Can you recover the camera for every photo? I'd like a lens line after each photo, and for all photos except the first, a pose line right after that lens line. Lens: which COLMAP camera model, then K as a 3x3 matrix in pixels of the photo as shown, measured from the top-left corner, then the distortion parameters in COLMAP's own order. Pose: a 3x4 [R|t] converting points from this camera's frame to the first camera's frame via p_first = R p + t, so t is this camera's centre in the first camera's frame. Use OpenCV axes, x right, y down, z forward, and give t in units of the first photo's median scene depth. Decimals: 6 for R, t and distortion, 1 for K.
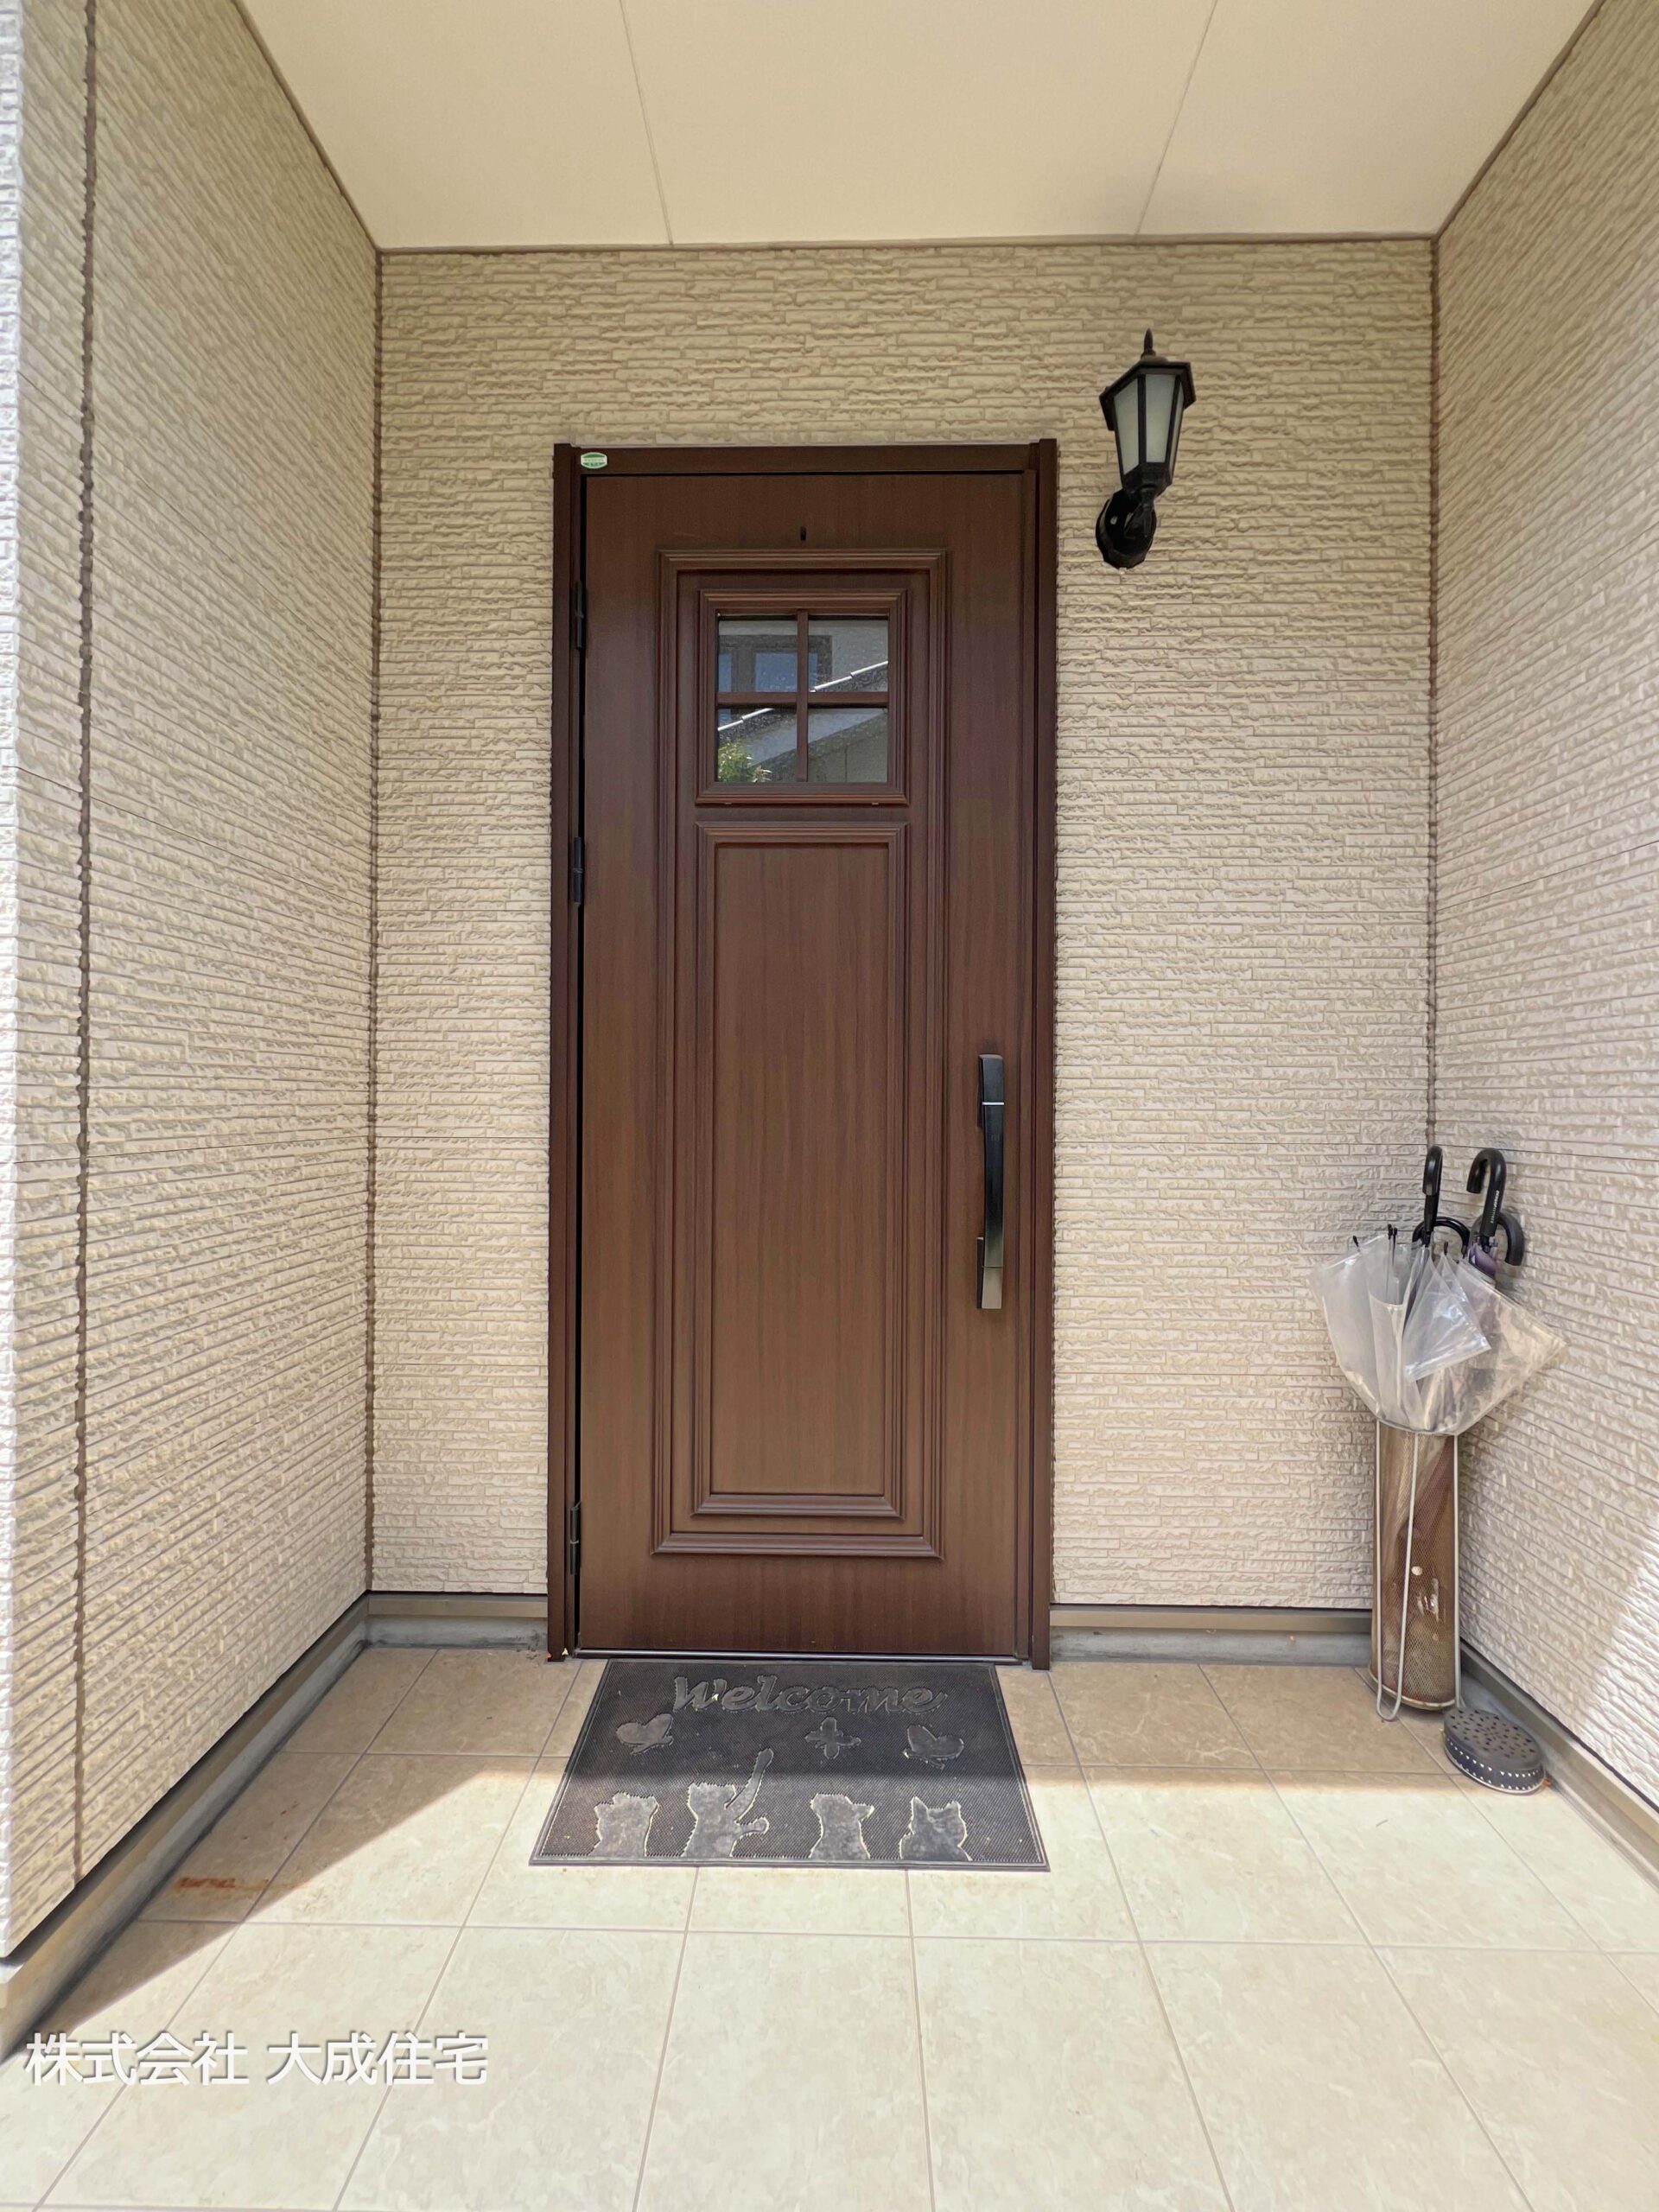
lens RADIAL K [[878.0, 0, 820.2], [0, 878.0, 1093.8], [0, 0, 1]] dist [-0.000562, -0.000241]
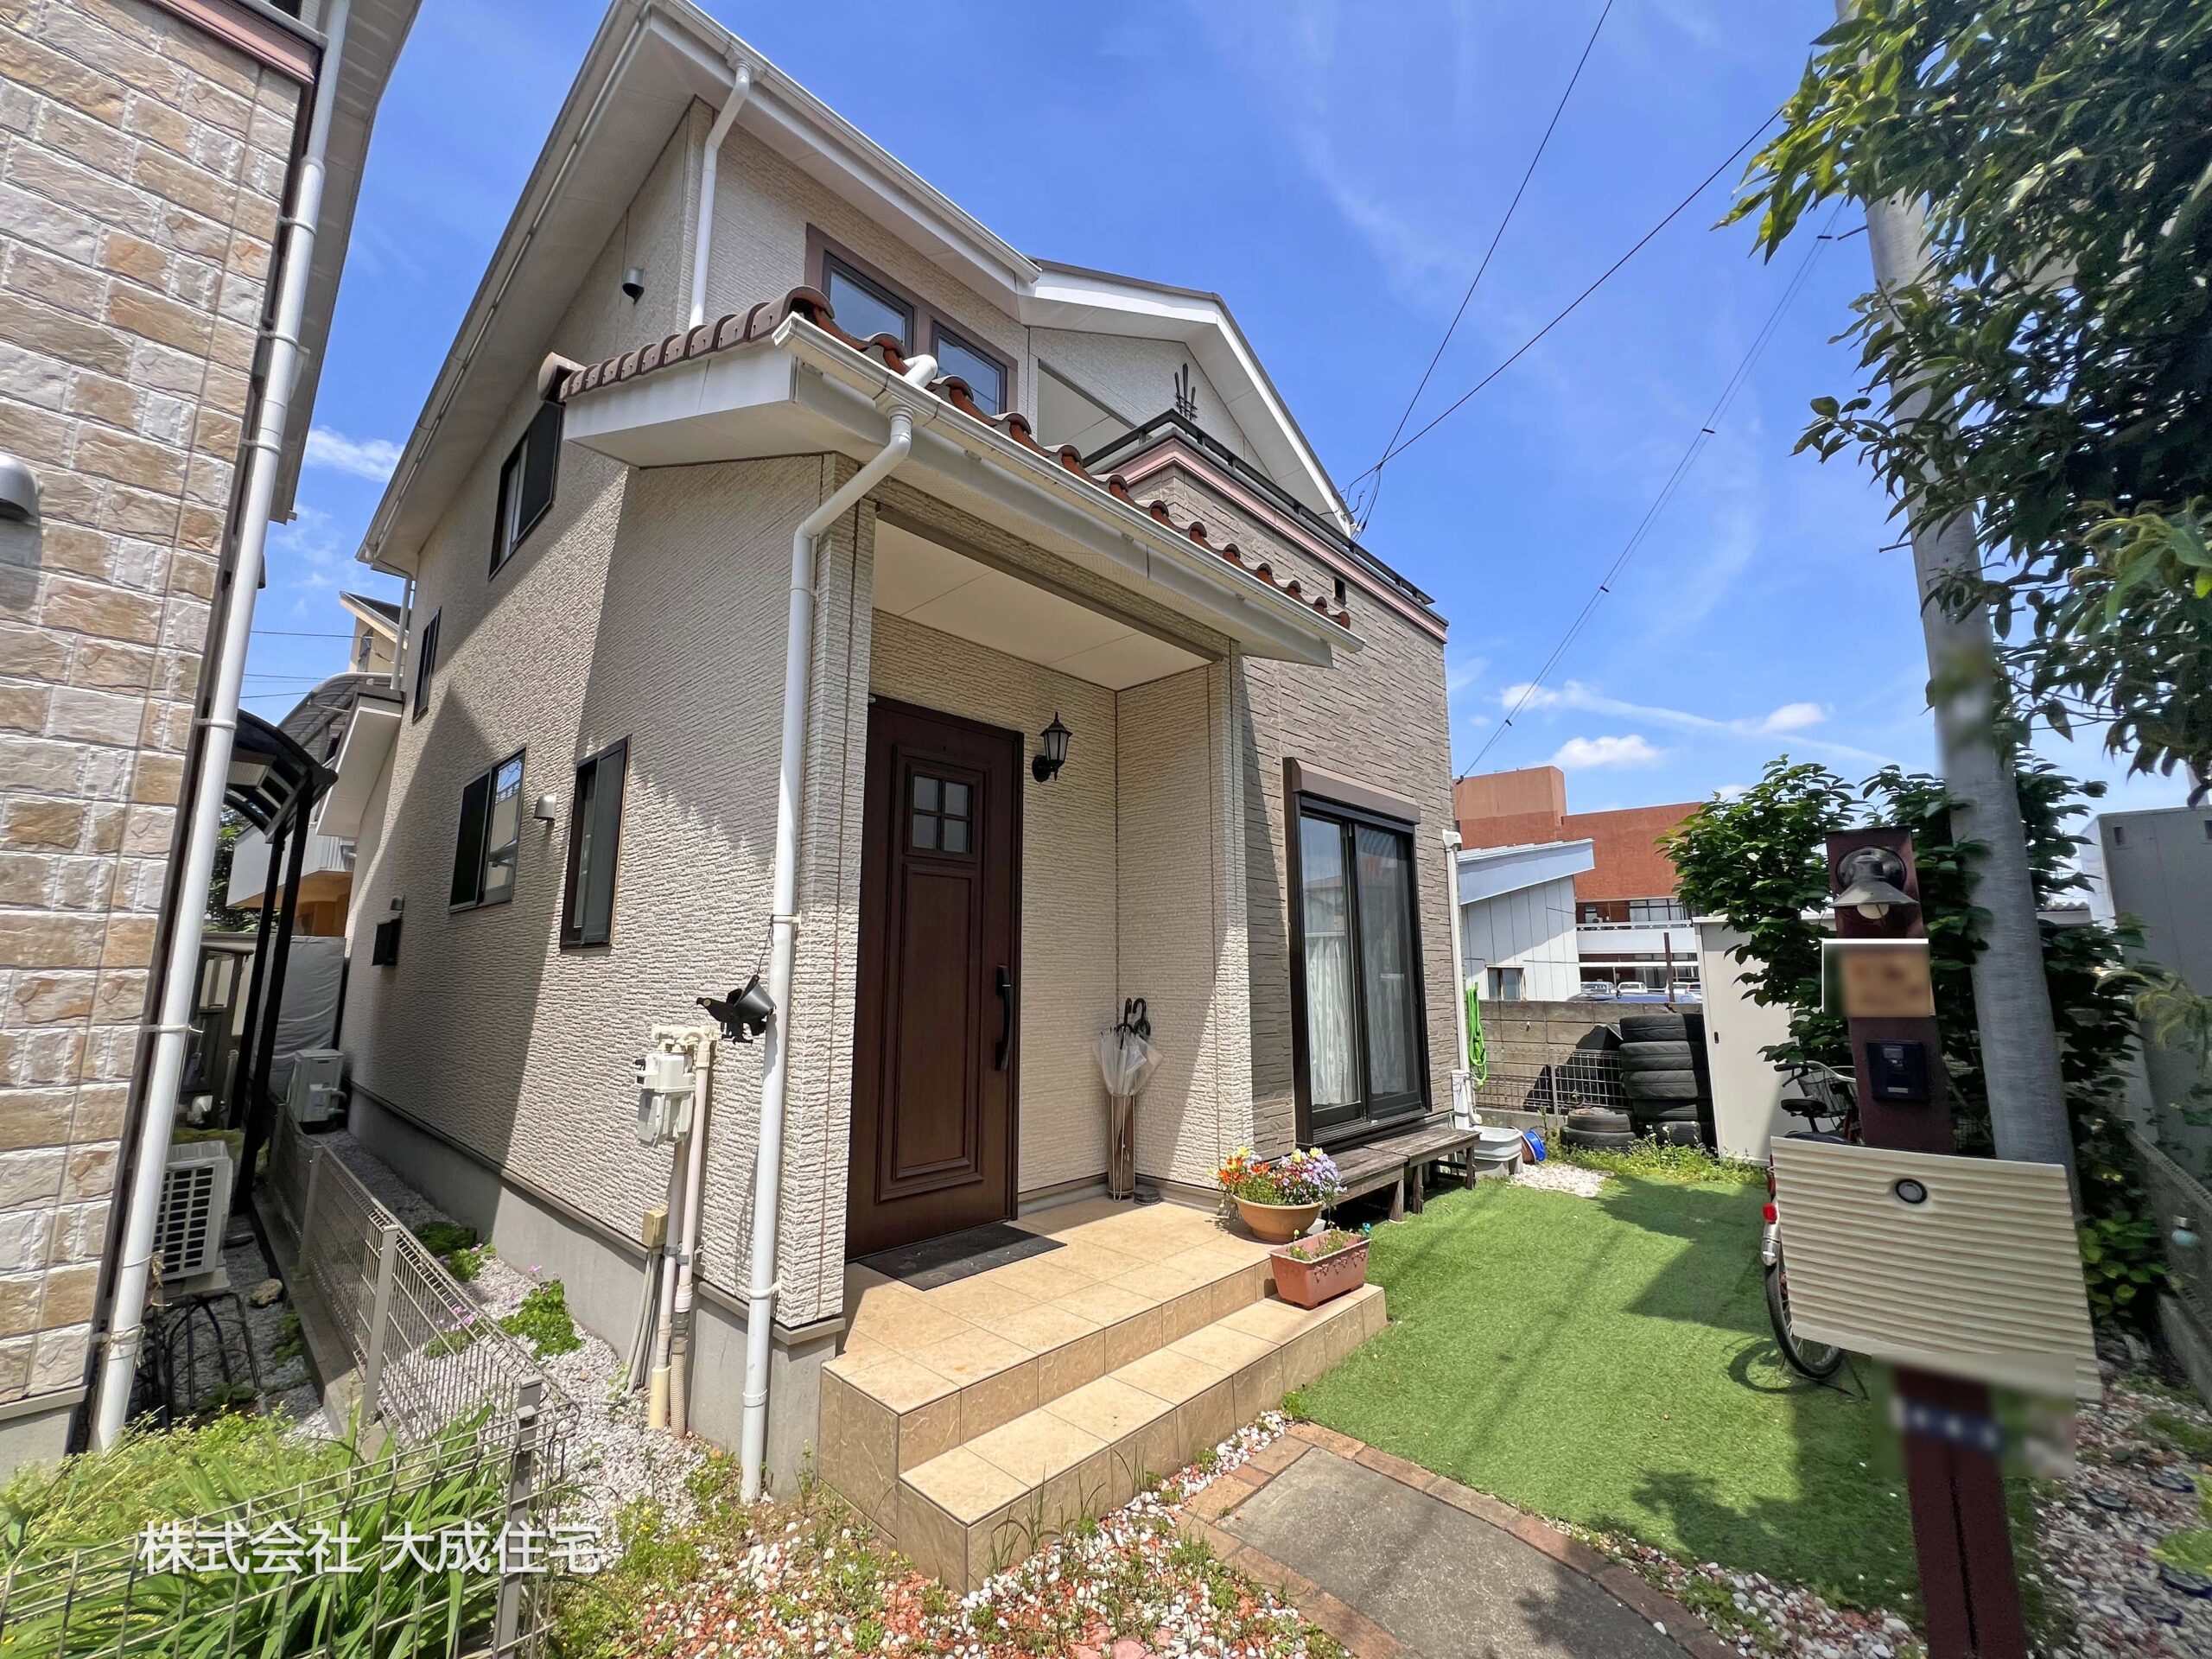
lens RADIAL K [[878.0, 0, 1097.9], [0, 878.0, 835.6], [0, 0, 1]] dist [-0.000562, -0.000241]
pose [[0.673206, 0.113069, 0.730760, -1.624278], [0.009742, 0.986798, -0.161660, -0.001928], [-0.739391, 0.115949, 0.663217, -0.984783]]
